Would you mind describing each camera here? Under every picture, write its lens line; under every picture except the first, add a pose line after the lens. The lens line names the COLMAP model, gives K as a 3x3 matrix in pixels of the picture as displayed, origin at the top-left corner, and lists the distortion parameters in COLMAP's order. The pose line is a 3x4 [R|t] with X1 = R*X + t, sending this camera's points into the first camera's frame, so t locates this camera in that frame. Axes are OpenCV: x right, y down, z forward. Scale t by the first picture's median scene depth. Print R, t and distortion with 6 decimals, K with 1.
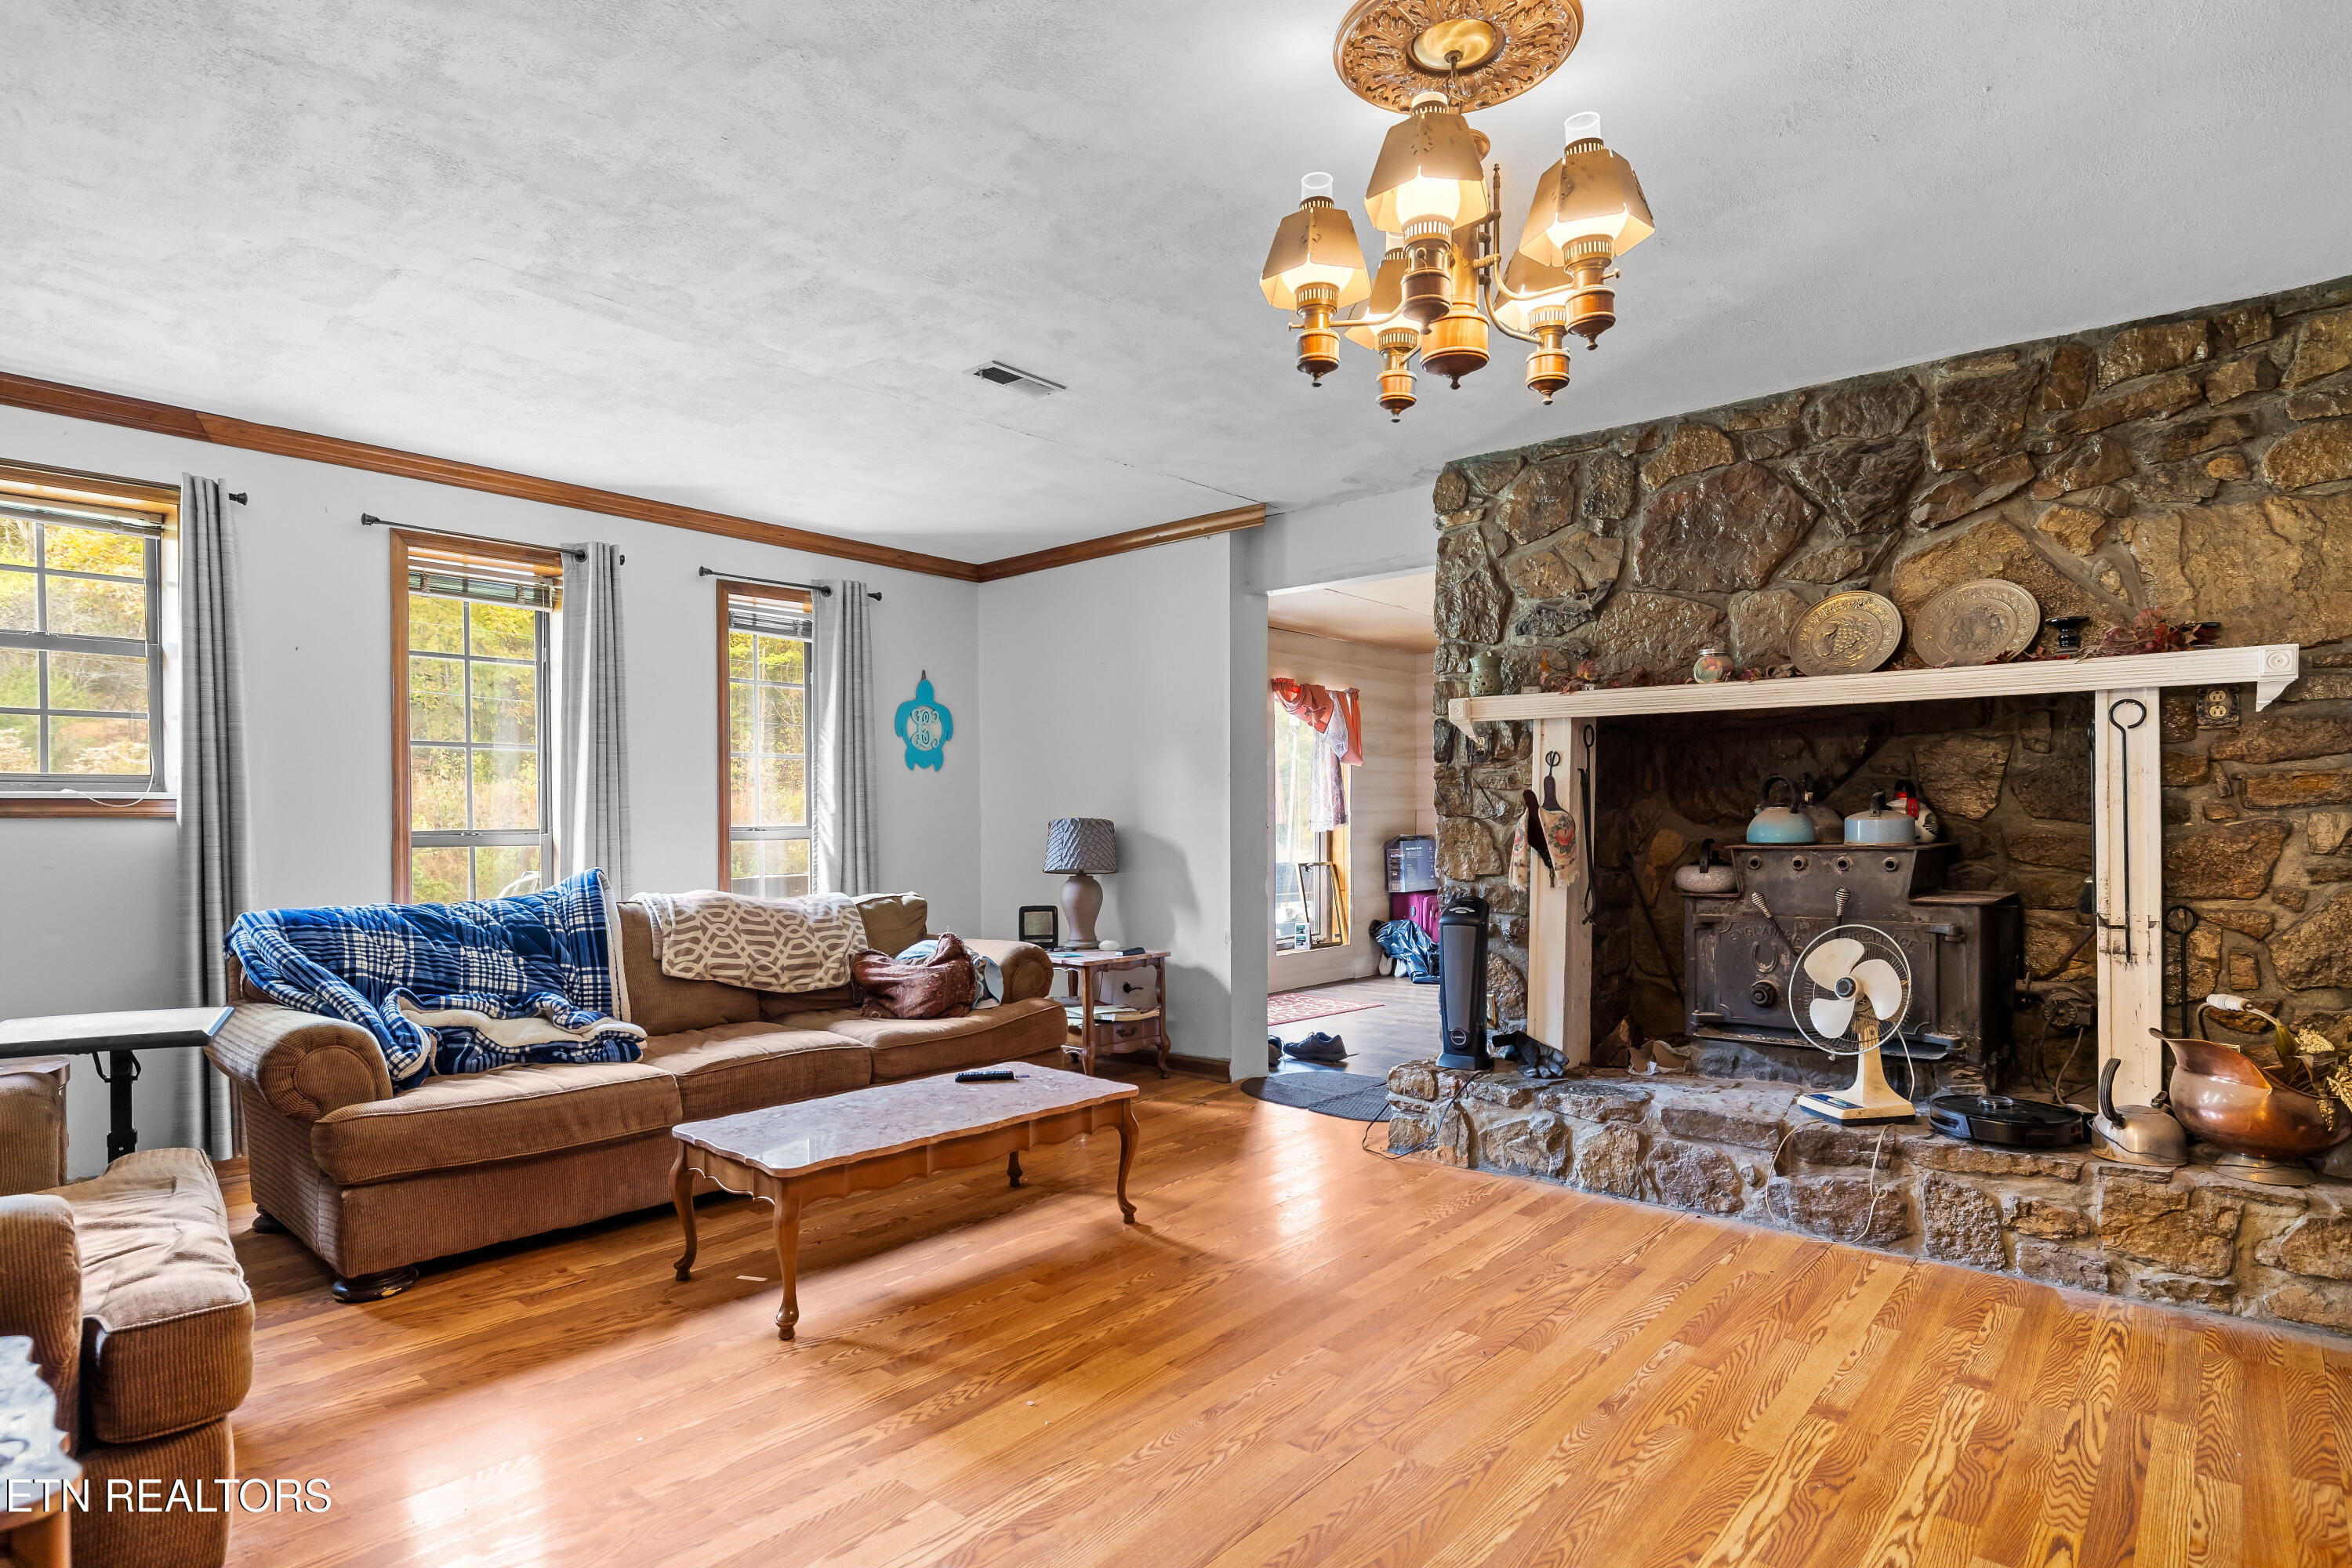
lens RADIAL K [[1230.4, 0, 1218.1], [0, 1230.4, 841.5], [0, 0, 1]] dist [-0.004050, 0.000537]
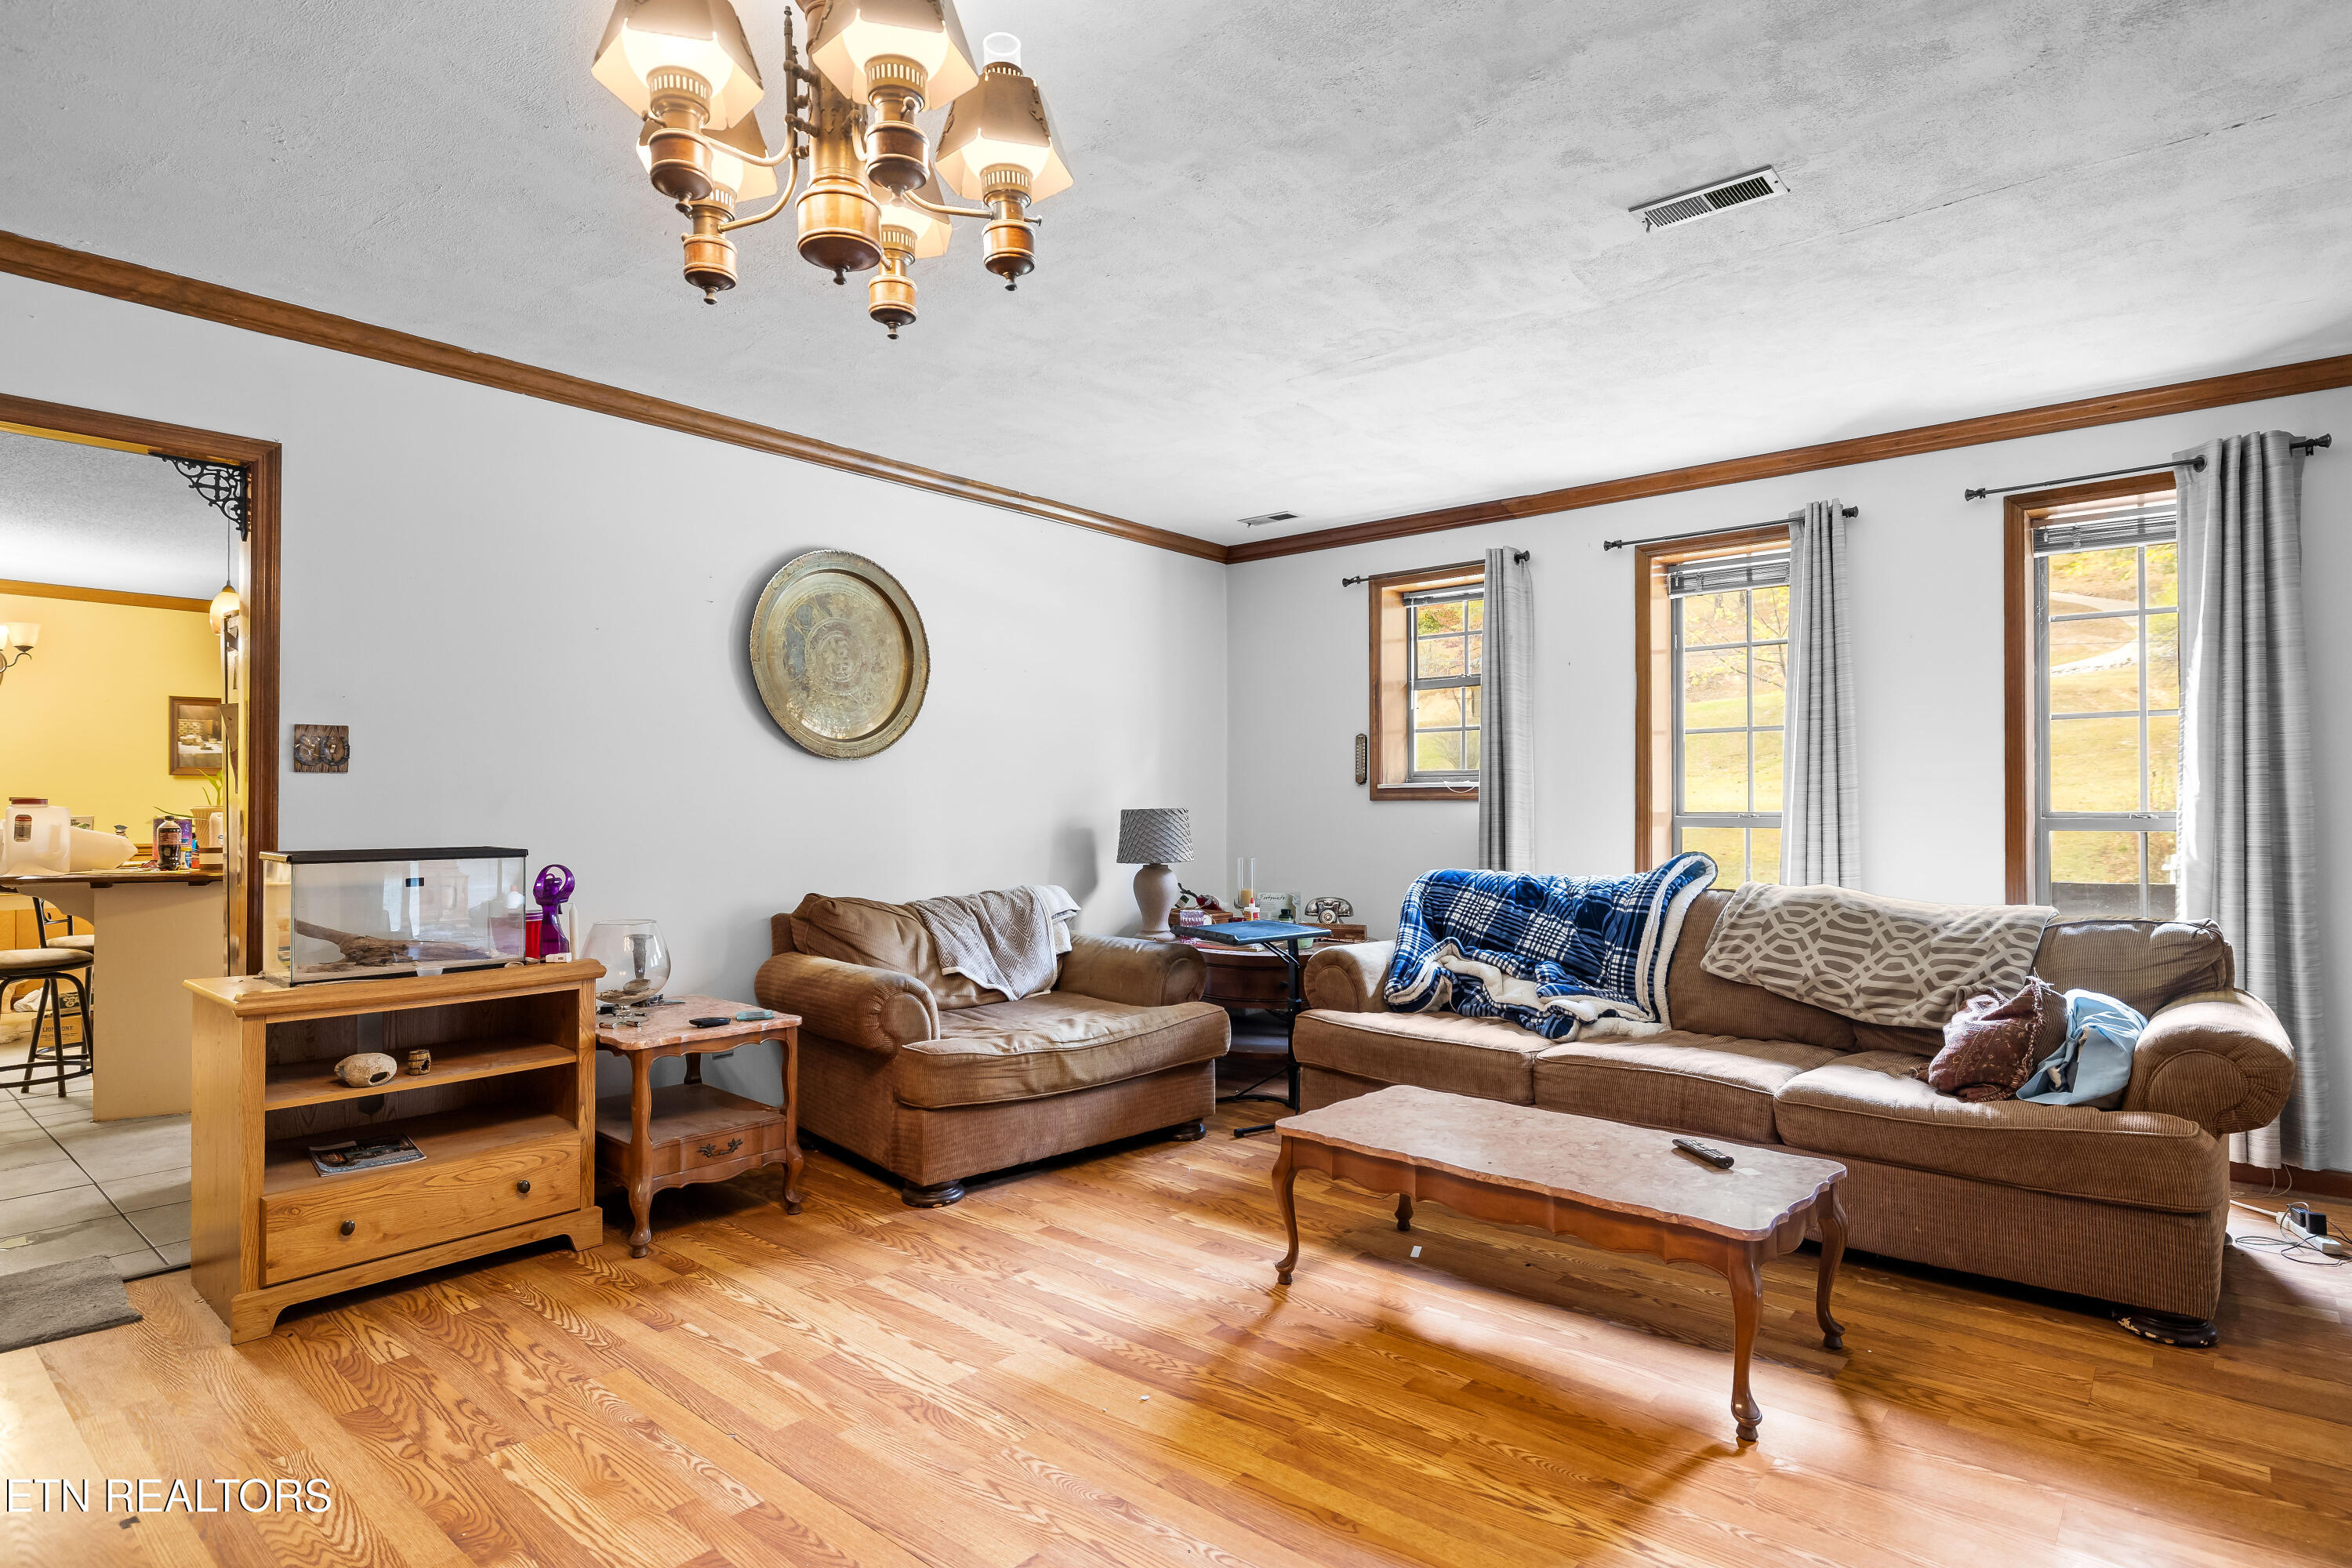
lens RADIAL K [[1230.4, 0, 1151.6], [0, 1230.4, 796.7], [0, 0, 1]] dist [-0.004050, 0.000537]
pose [[-0.026016, -0.001442, -0.999660, 0.556441], [-0.018199, 0.999834, -0.000968, -0.015898], [0.999496, 0.018168, -0.026038, 0.683324]]
